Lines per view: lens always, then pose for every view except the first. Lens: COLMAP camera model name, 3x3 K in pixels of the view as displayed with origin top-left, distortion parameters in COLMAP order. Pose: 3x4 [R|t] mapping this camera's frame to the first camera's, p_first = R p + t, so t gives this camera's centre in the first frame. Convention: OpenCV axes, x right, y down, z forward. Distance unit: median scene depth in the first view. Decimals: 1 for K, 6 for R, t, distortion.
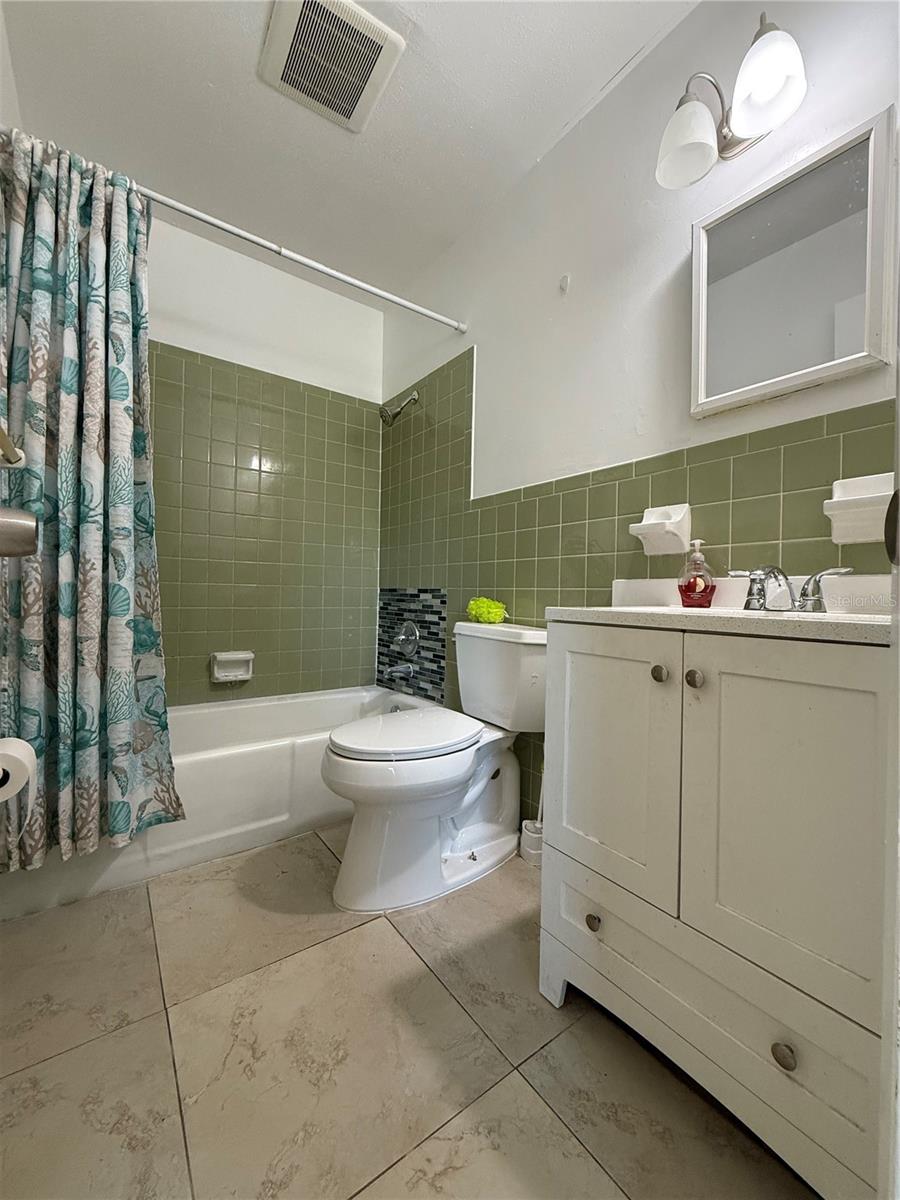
lens RADIAL K [[474.3, 0, 456.3], [0, 474.3, 593.8], [0, 0, 1]] dist [-0.001624, -0.000671]
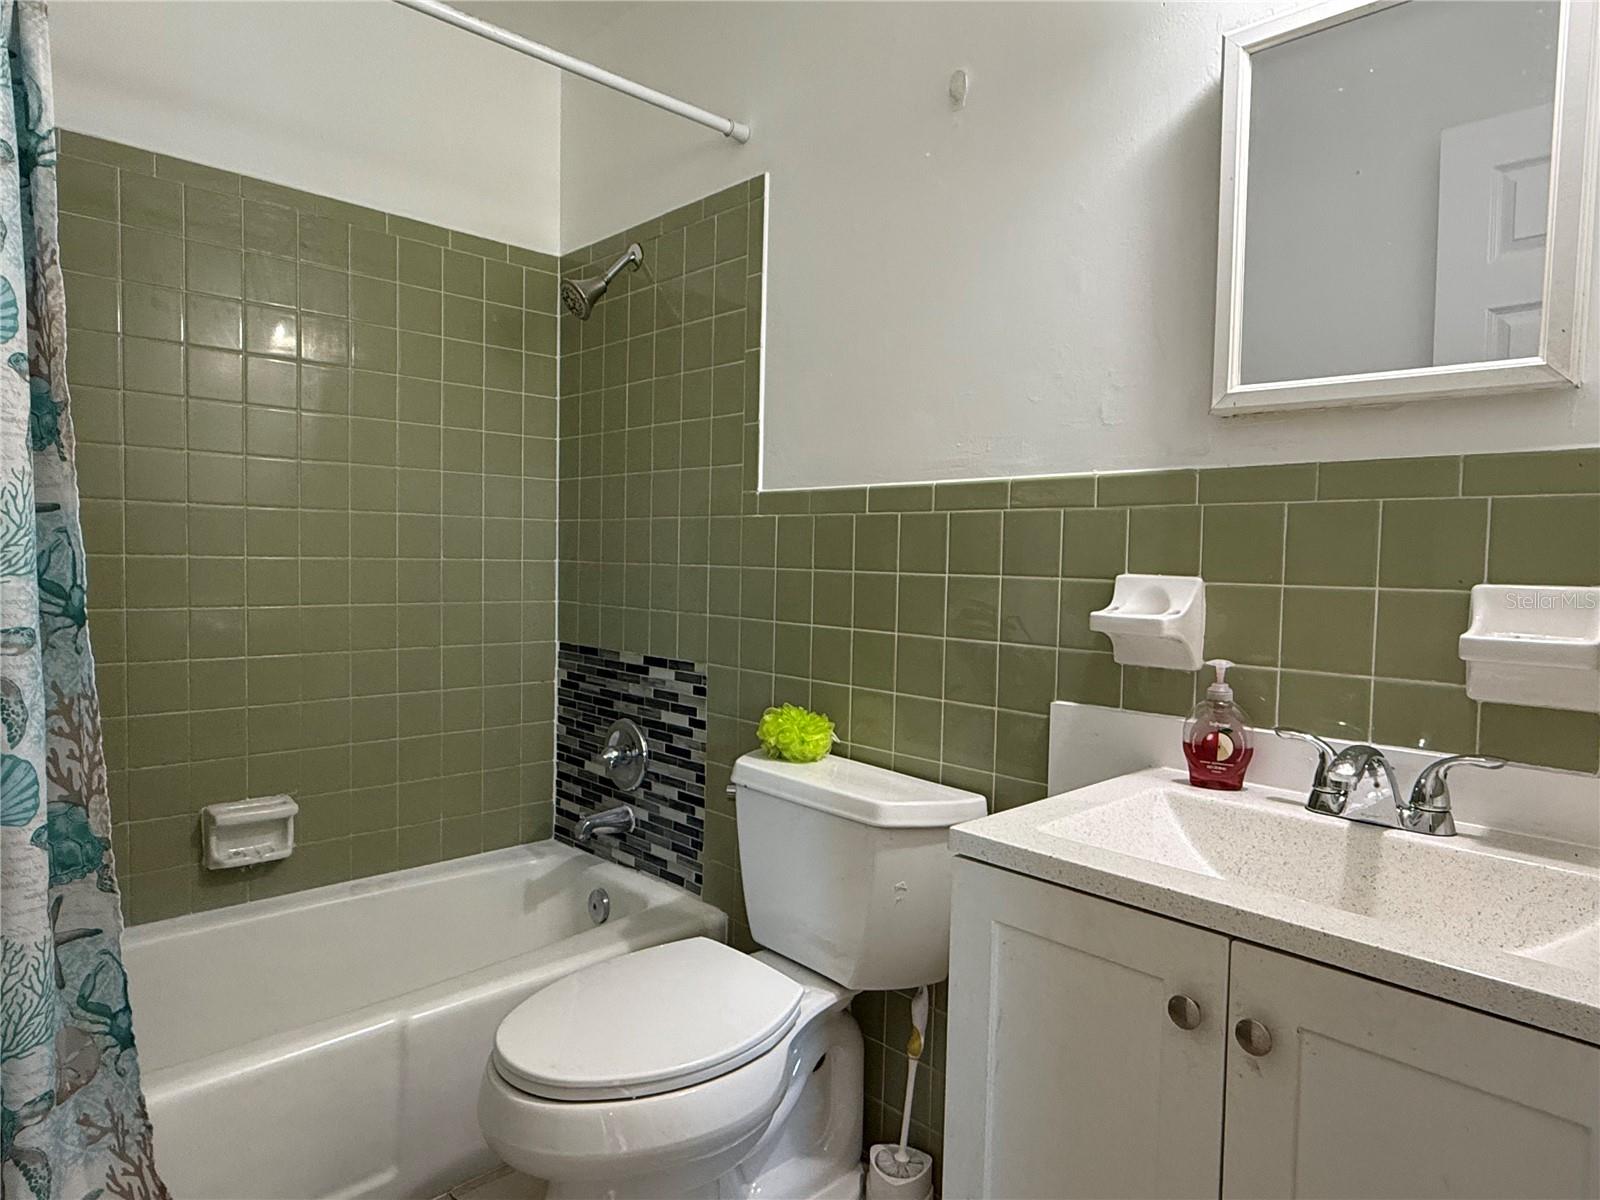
lens RADIAL K [[945.9, 0, 801.1], [0, 945.9, 600.8], [0, 0, 1]] dist [-0.003411, -0.000511]
pose [[0.992196, -0.004665, 0.124604, -0.065267], [-0.001408, 0.998817, 0.048613, -0.179682], [-0.124684, -0.048409, 0.991015, 0.018376]]
